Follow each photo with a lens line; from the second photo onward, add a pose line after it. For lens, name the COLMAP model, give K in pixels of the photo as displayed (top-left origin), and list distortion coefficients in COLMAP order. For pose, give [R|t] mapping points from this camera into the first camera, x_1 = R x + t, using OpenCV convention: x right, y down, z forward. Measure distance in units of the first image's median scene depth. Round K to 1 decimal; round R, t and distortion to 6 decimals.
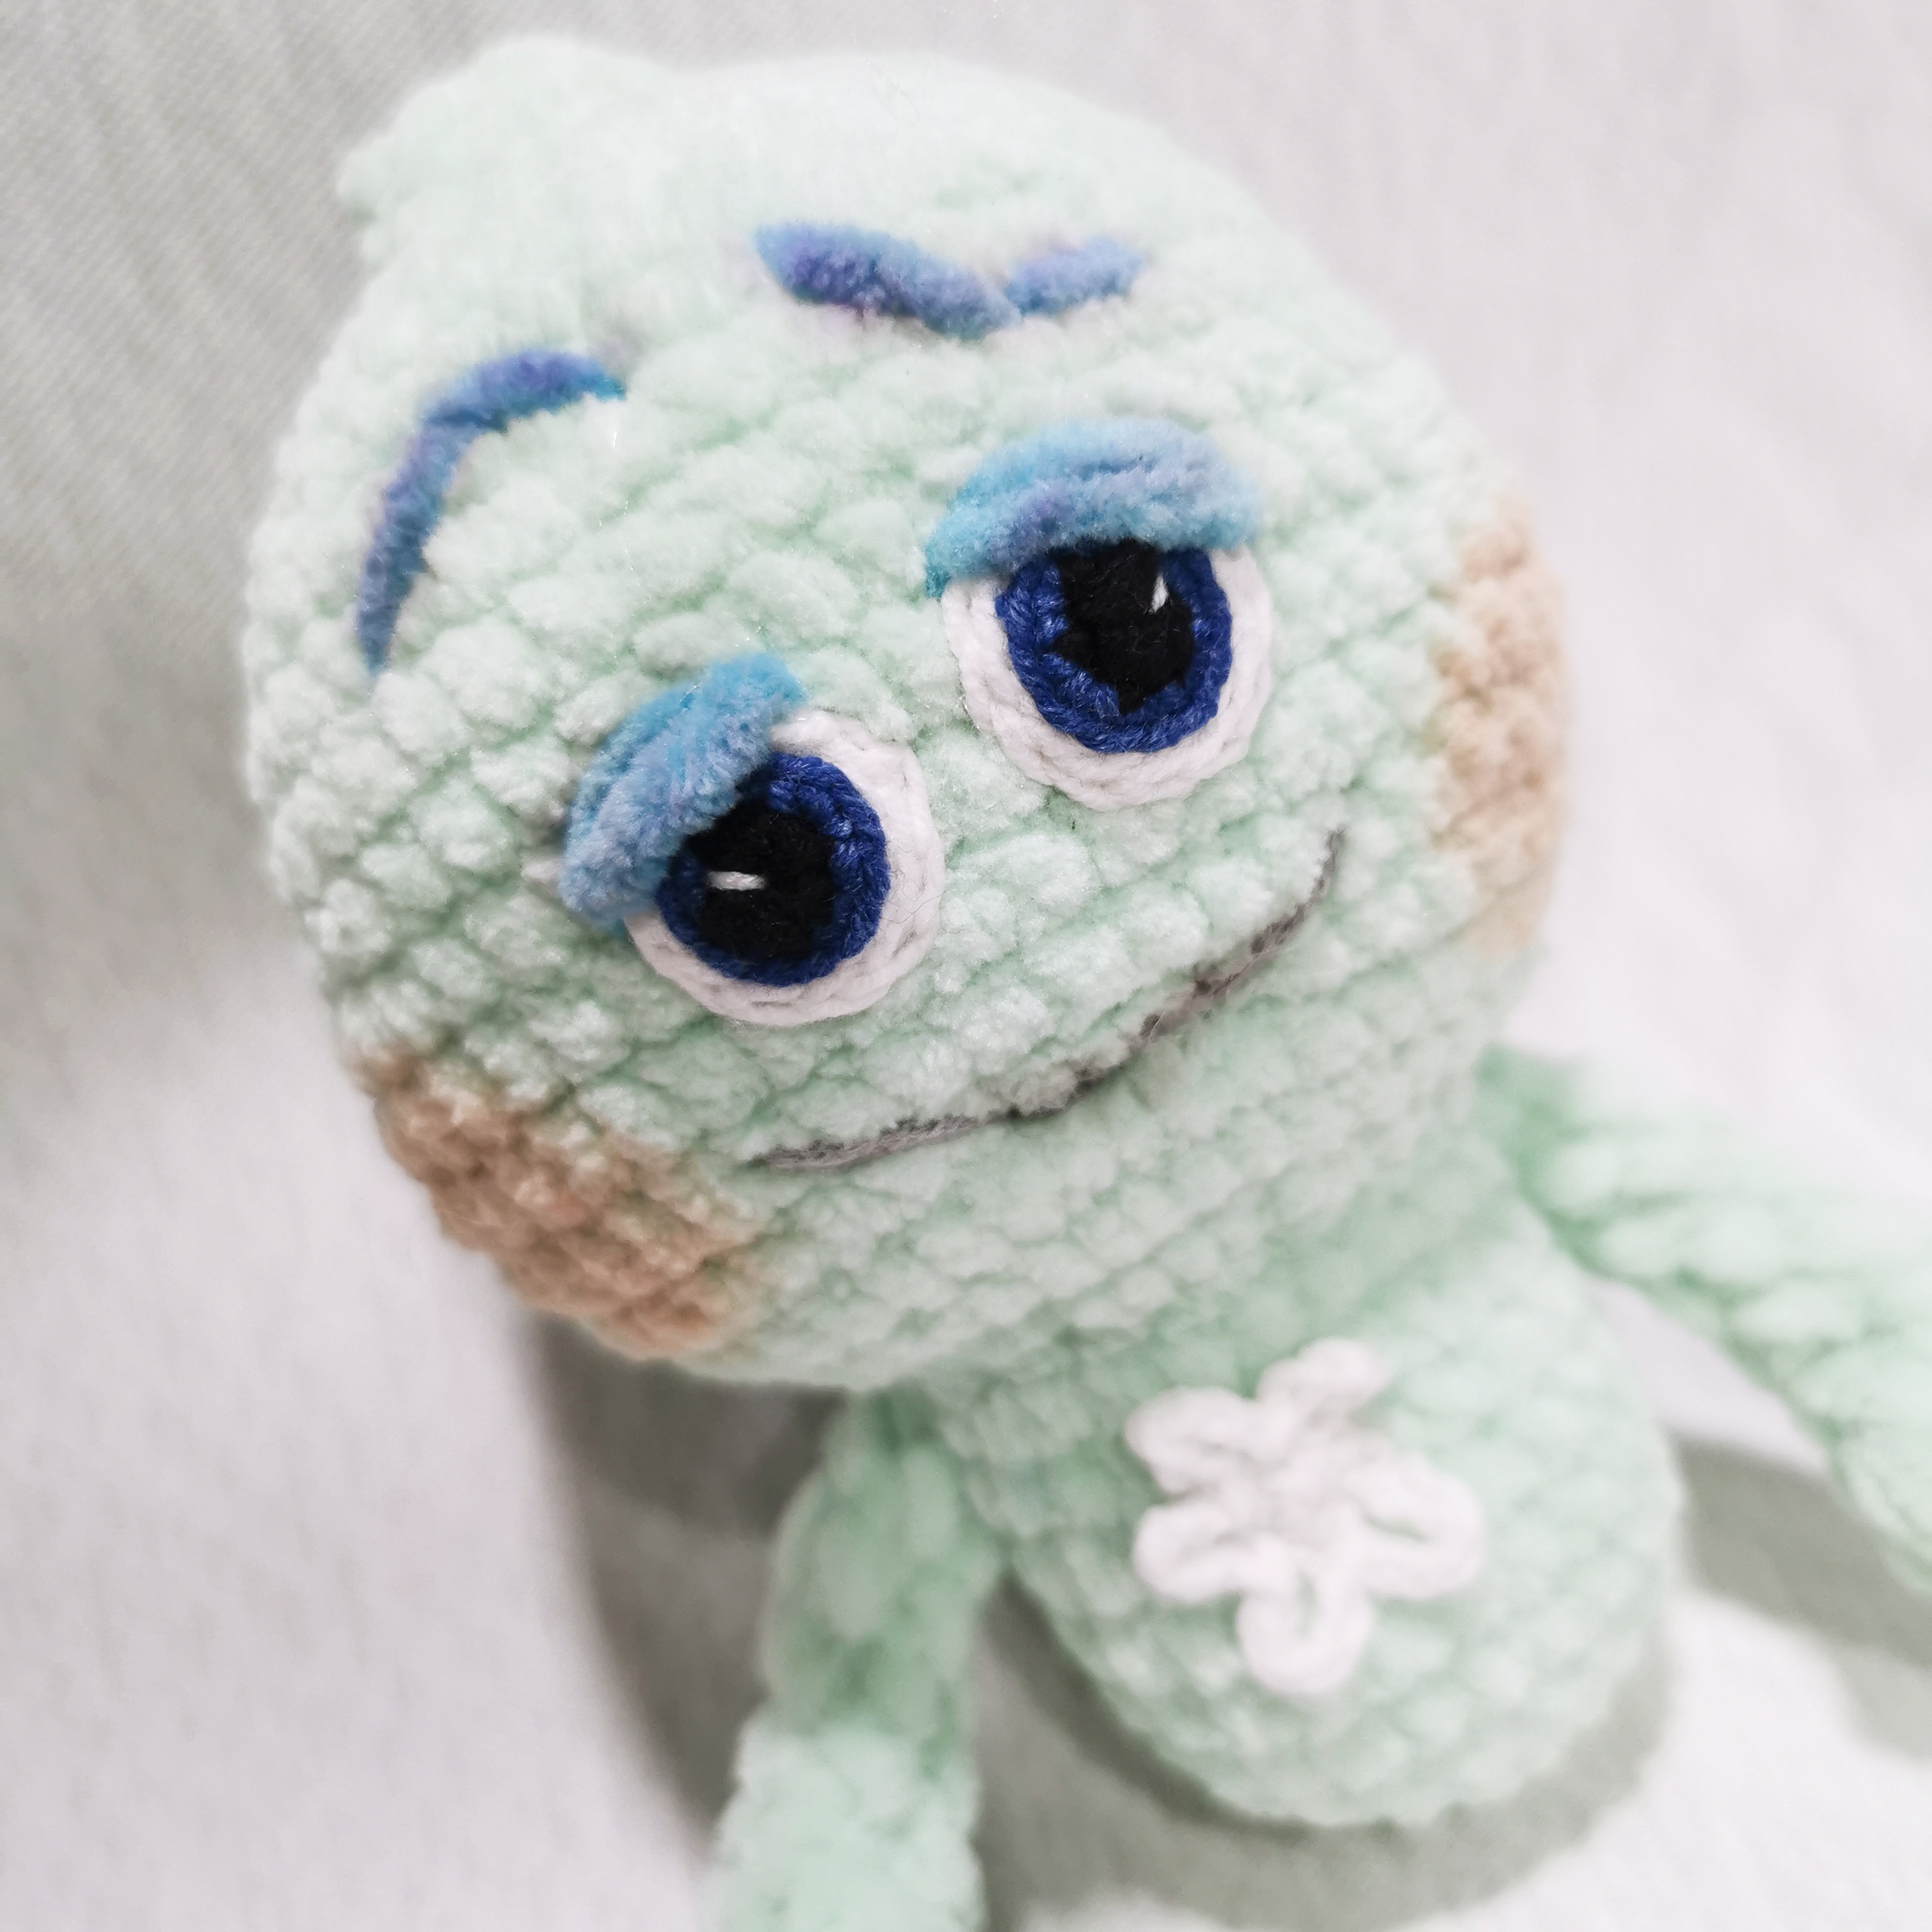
lens RADIAL K [[2111.1, 0, 968.8], [0, 2111.1, 942.8], [0, 0, 1]] dist [-0.021346, -0.013399]
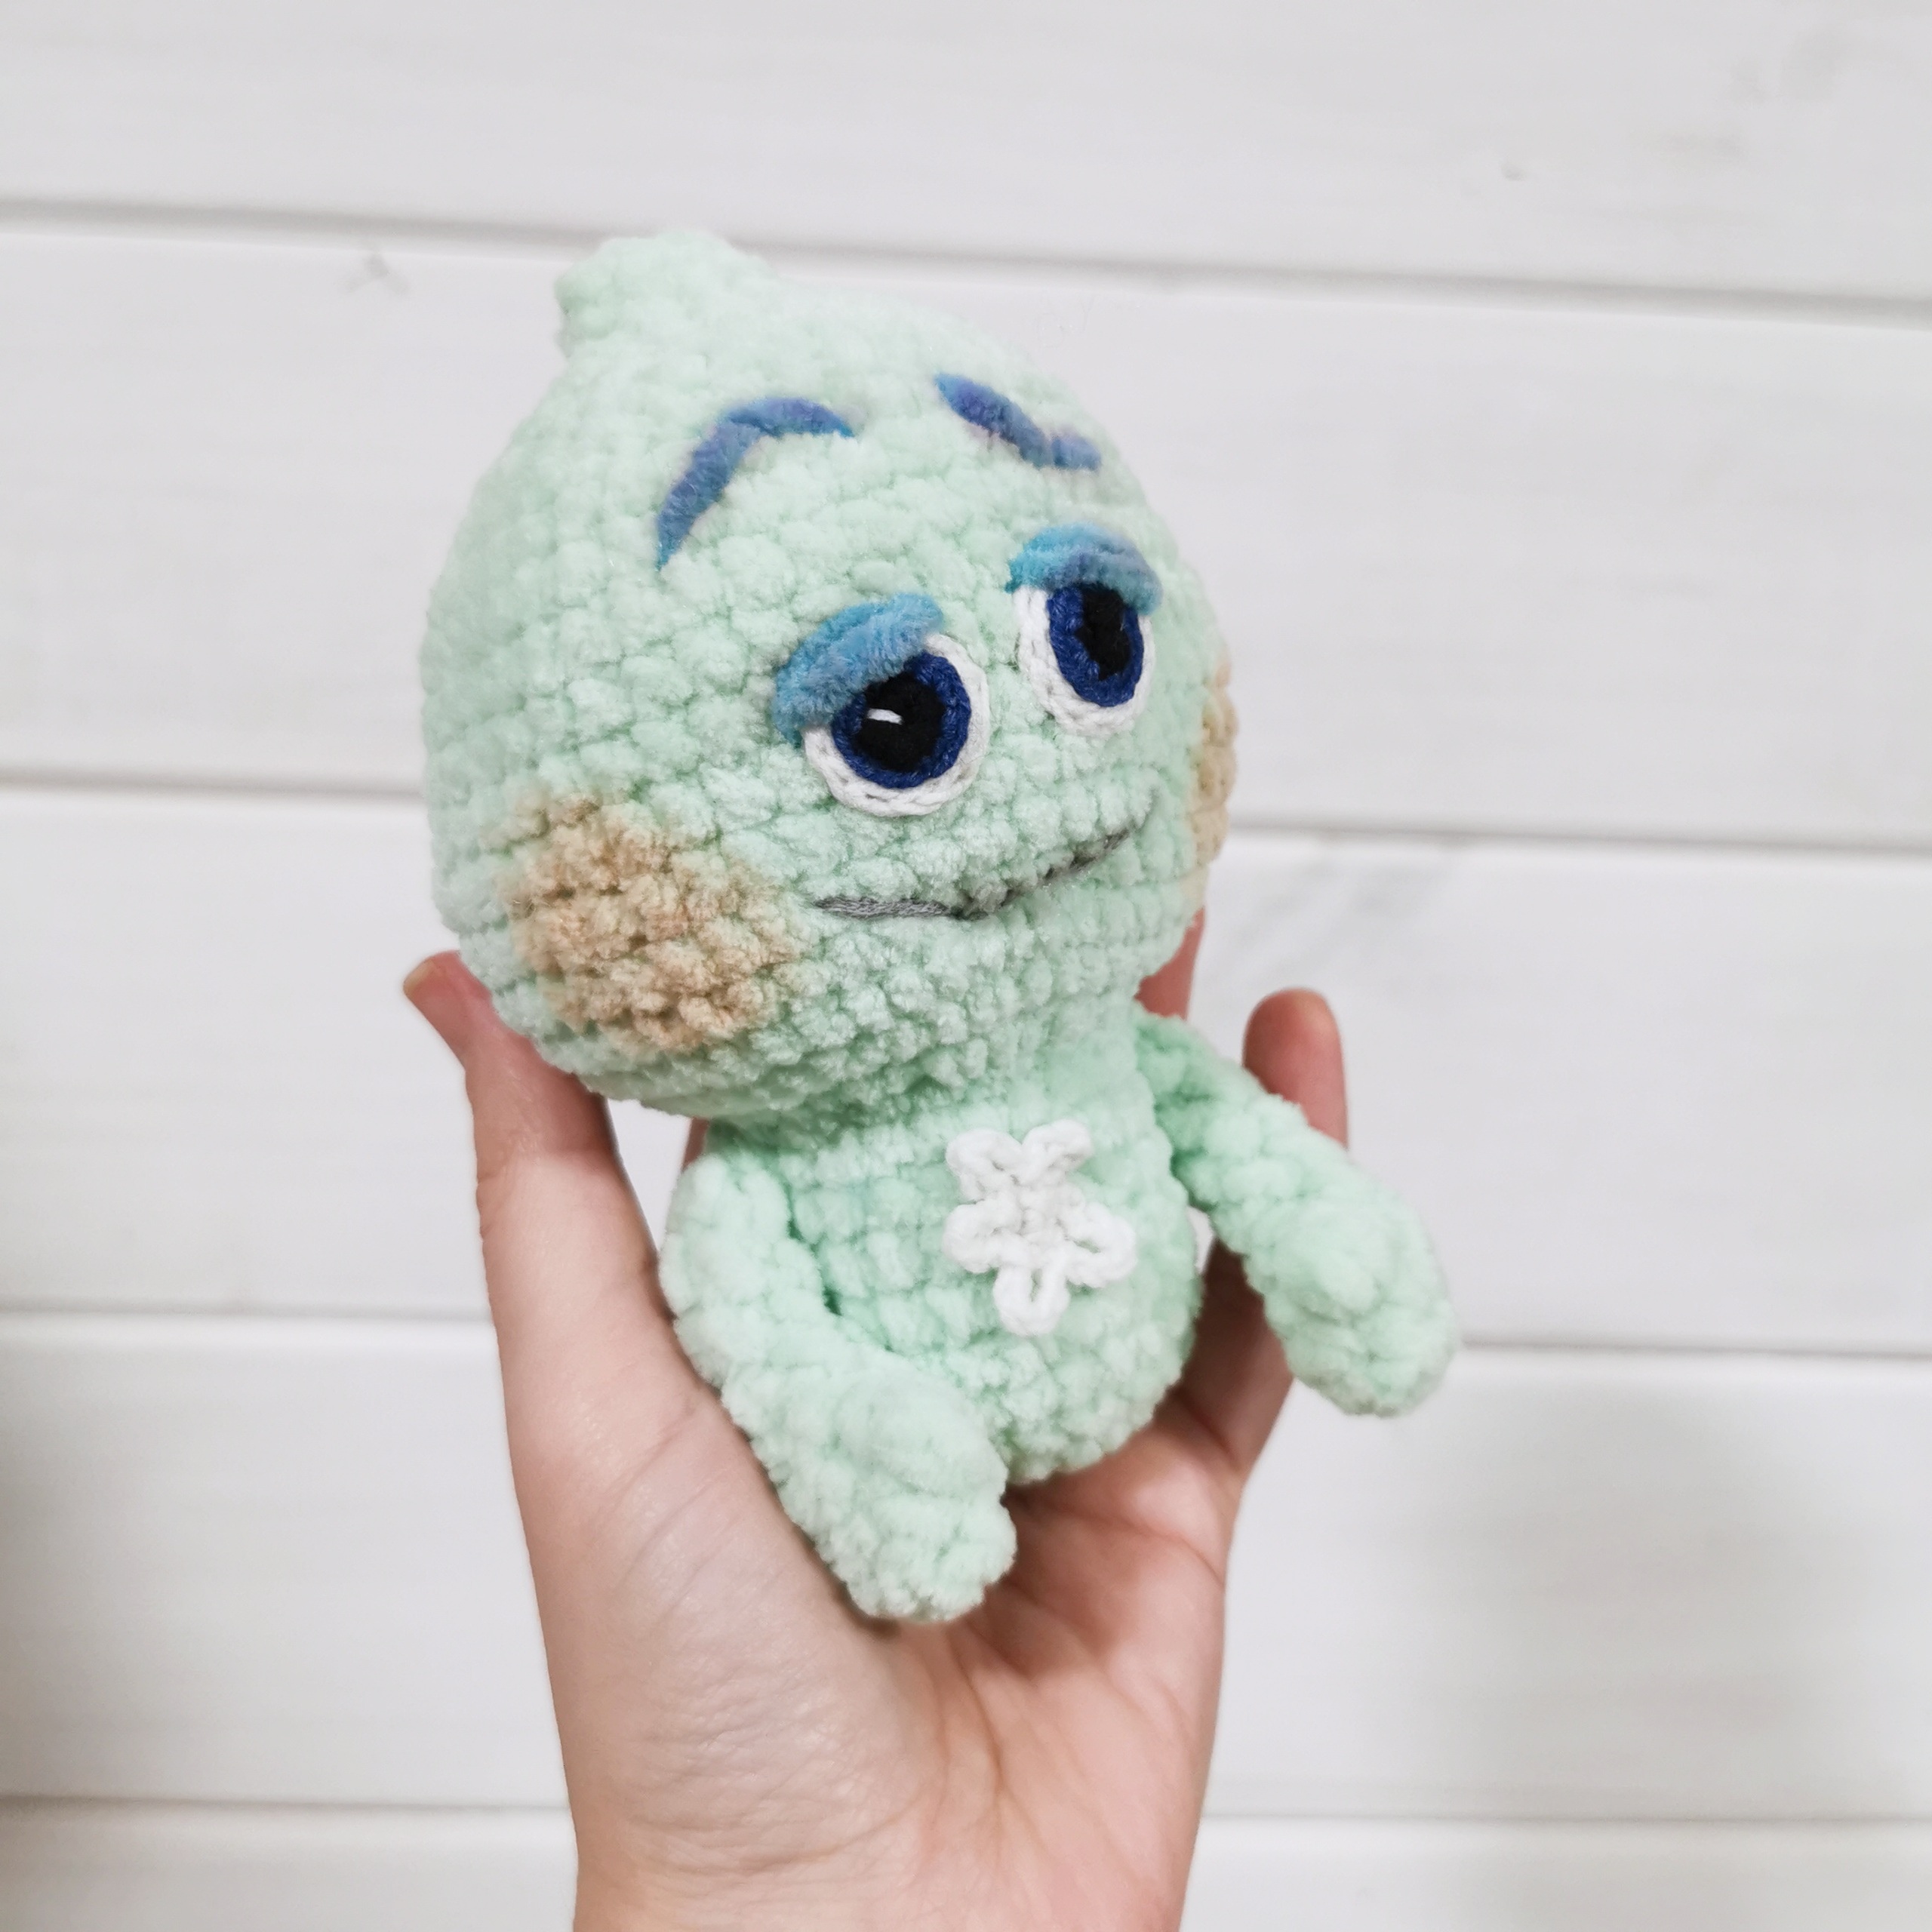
lens RADIAL K [[2111.1, 0, 968.8], [0, 2111.1, 942.8], [0, 0, 1]] dist [-0.021346, -0.013399]
pose [[0.896836, 0.202005, 0.393547, -0.673625], [-0.127564, 0.969952, -0.207170, 0.485502], [-0.423571, 0.135595, 0.895657, -0.529394]]
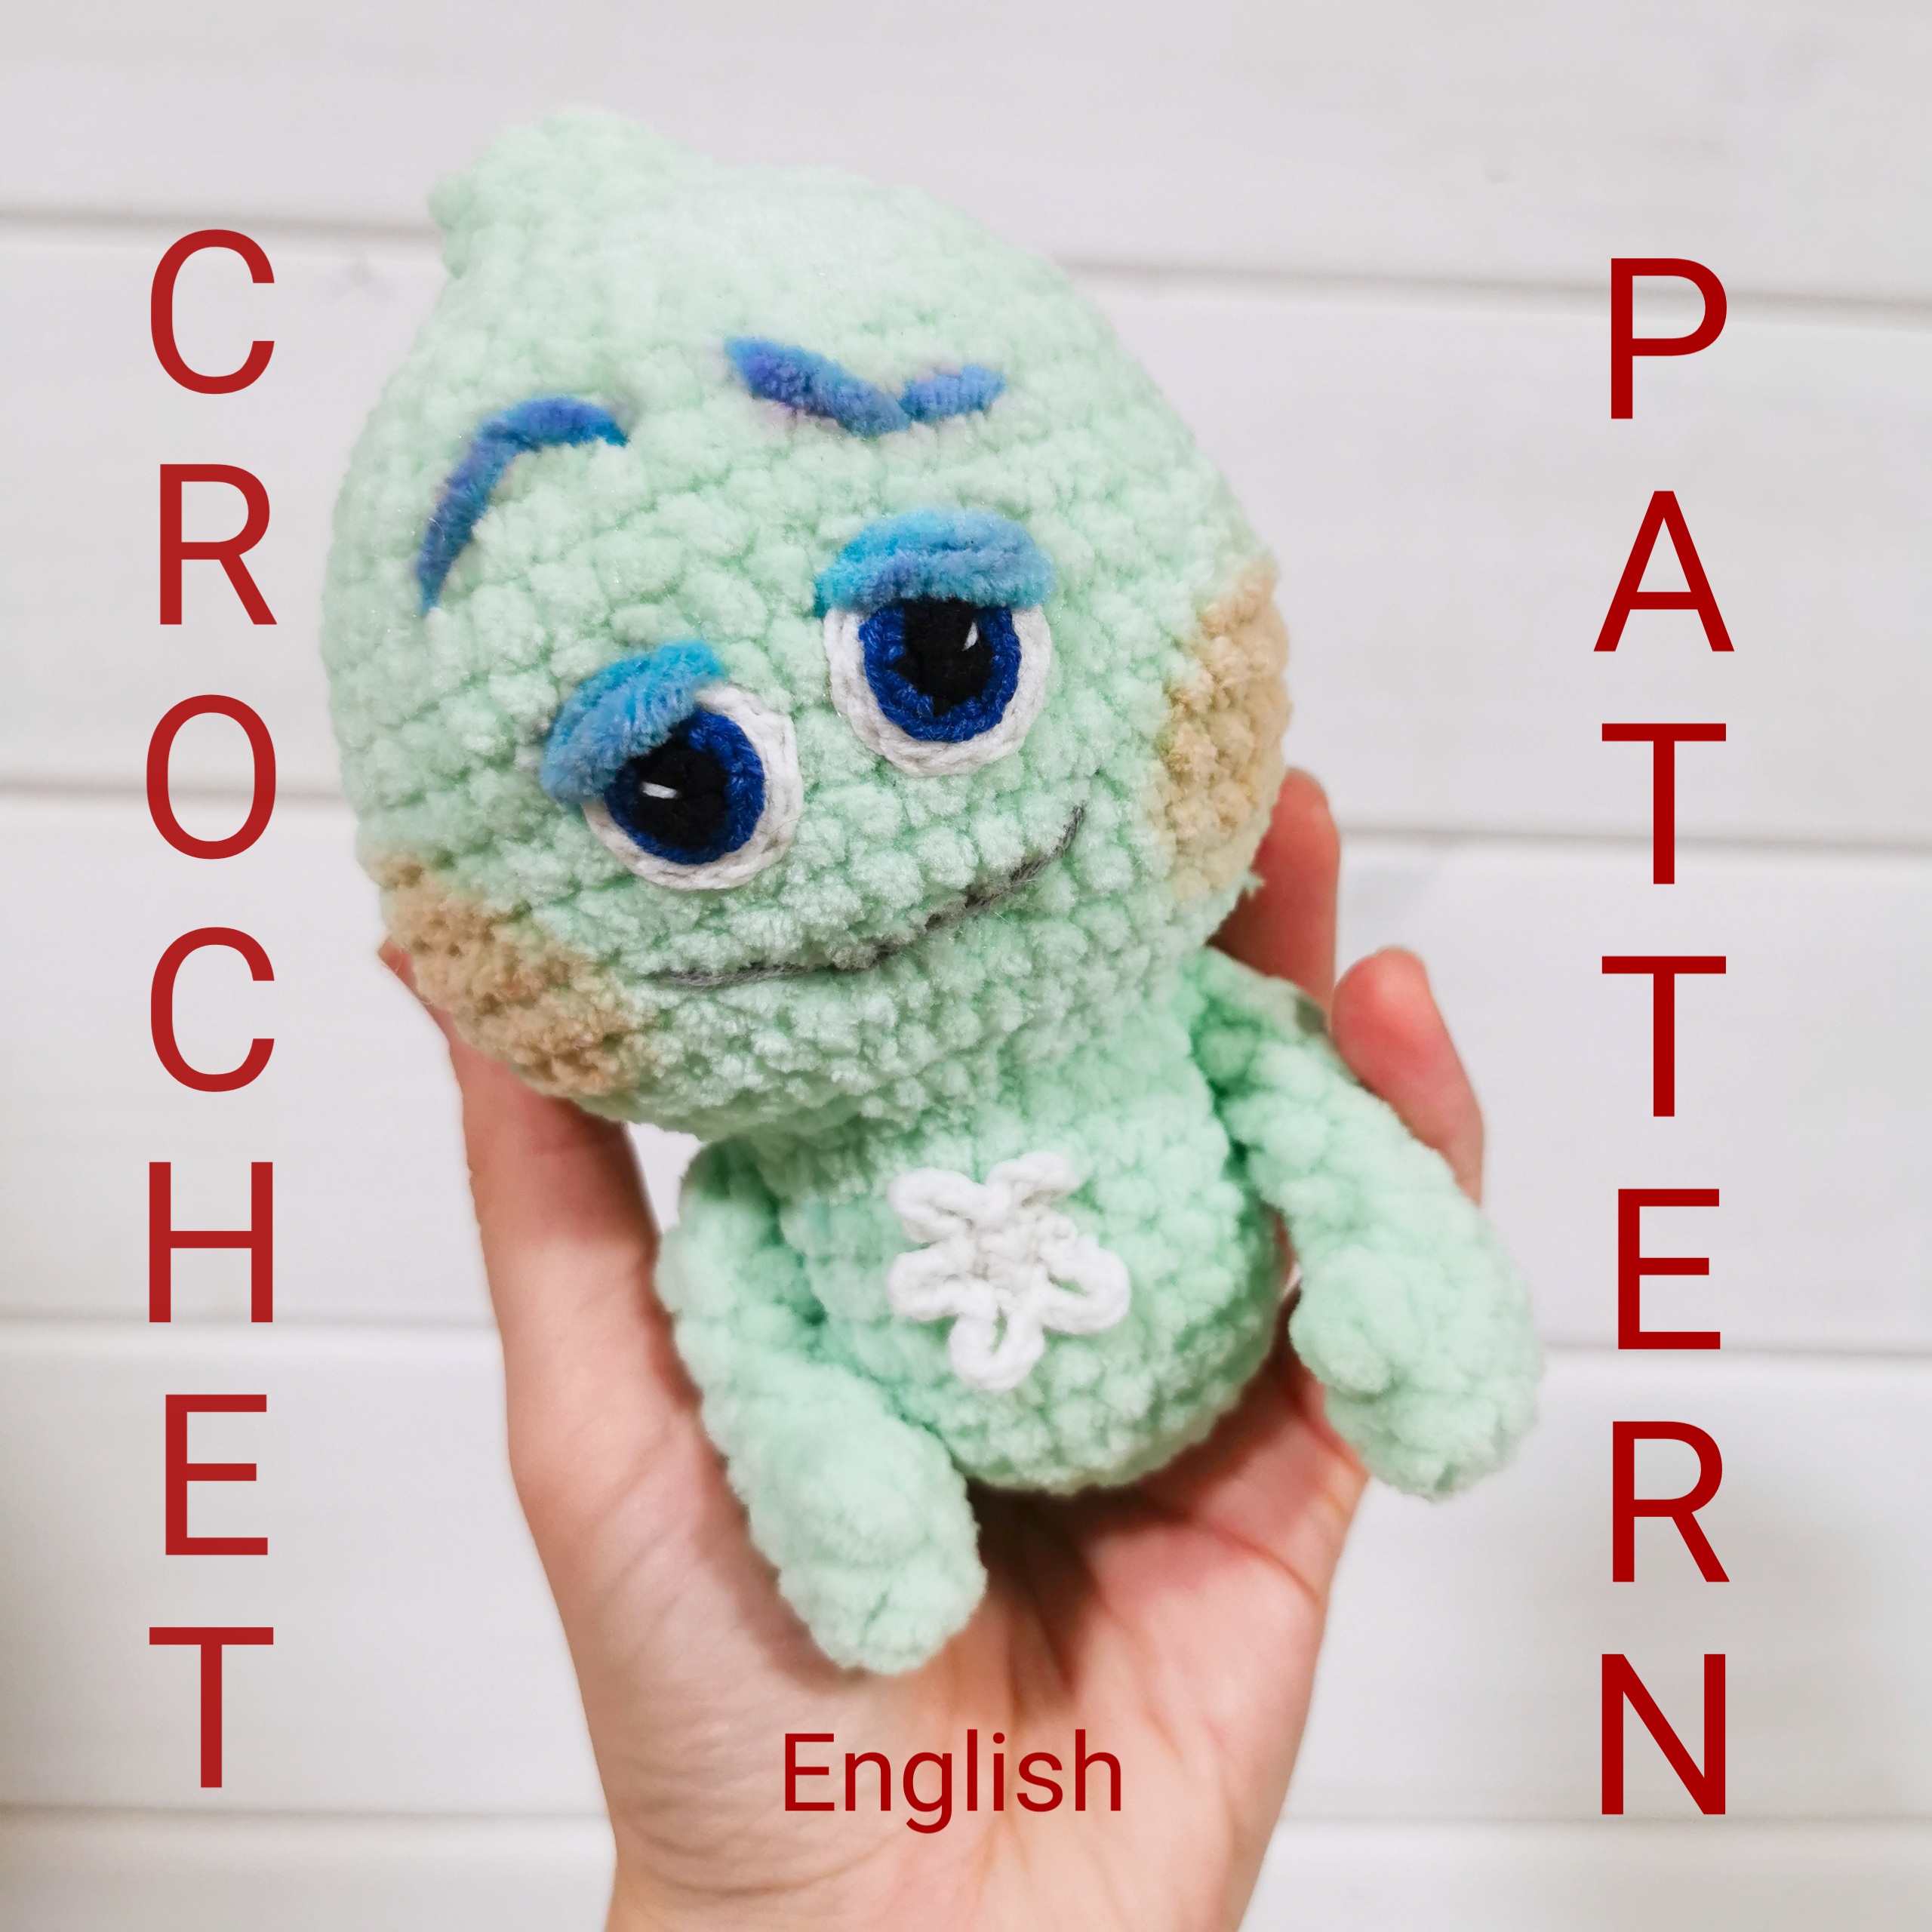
lens RADIAL K [[2111.1, 0, 968.8], [0, 2111.1, 942.8], [0, 0, 1]] dist [-0.021346, -0.013399]
pose [[0.989675, 0.135051, 0.048004, 0.045270], [-0.139392, 0.984864, 0.103018, -0.104080], [-0.033365, -0.108646, 0.993520, -0.469385]]
